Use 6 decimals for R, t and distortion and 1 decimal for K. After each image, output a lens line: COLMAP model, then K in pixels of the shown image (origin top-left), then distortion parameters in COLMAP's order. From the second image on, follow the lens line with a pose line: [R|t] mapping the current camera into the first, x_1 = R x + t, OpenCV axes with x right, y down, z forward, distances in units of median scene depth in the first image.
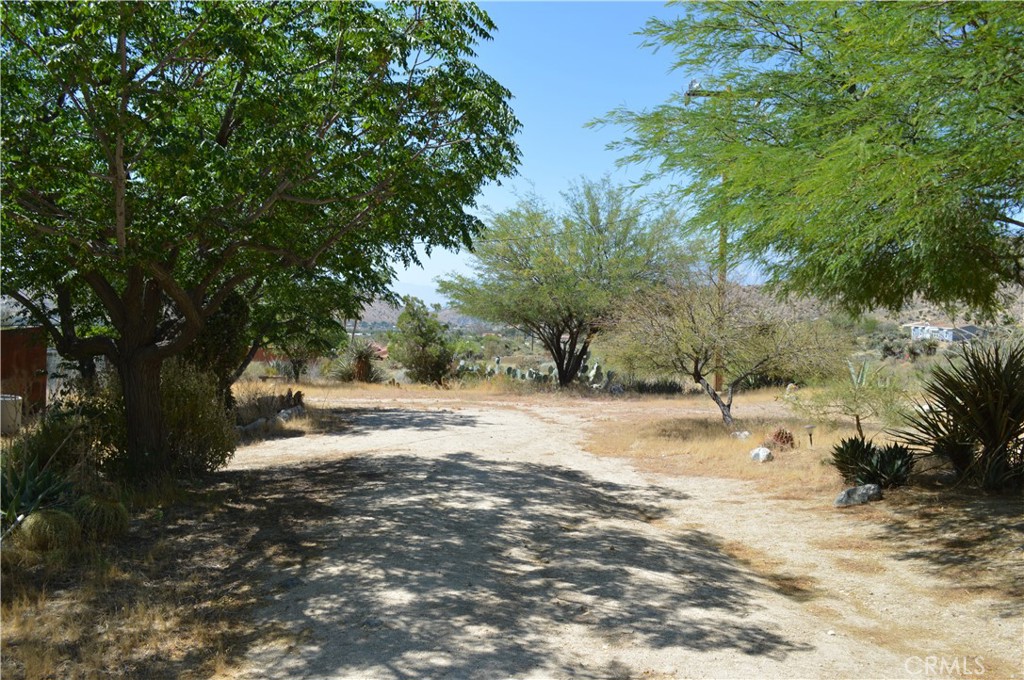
lens RADIAL K [[813.6, 0, 512.0], [0, 813.6, 340.0], [0, 0, 1]] dist [-0.085388, 0.005802]
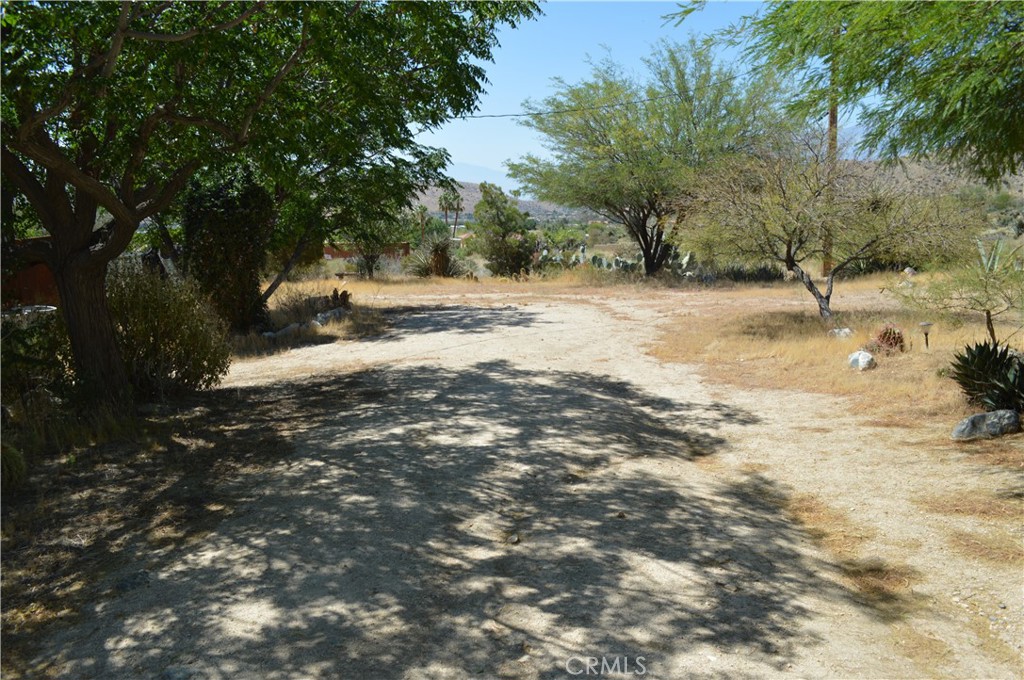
lens RADIAL K [[813.6, 0, 512.0], [0, 813.6, 340.0], [0, 0, 1]] dist [-0.085388, 0.005802]
pose [[0.990810, -0.016883, -0.134201, 0.057259], [0.034940, 0.990452, 0.133359, 0.003121], [0.130669, -0.136822, 0.981940, 0.138949]]
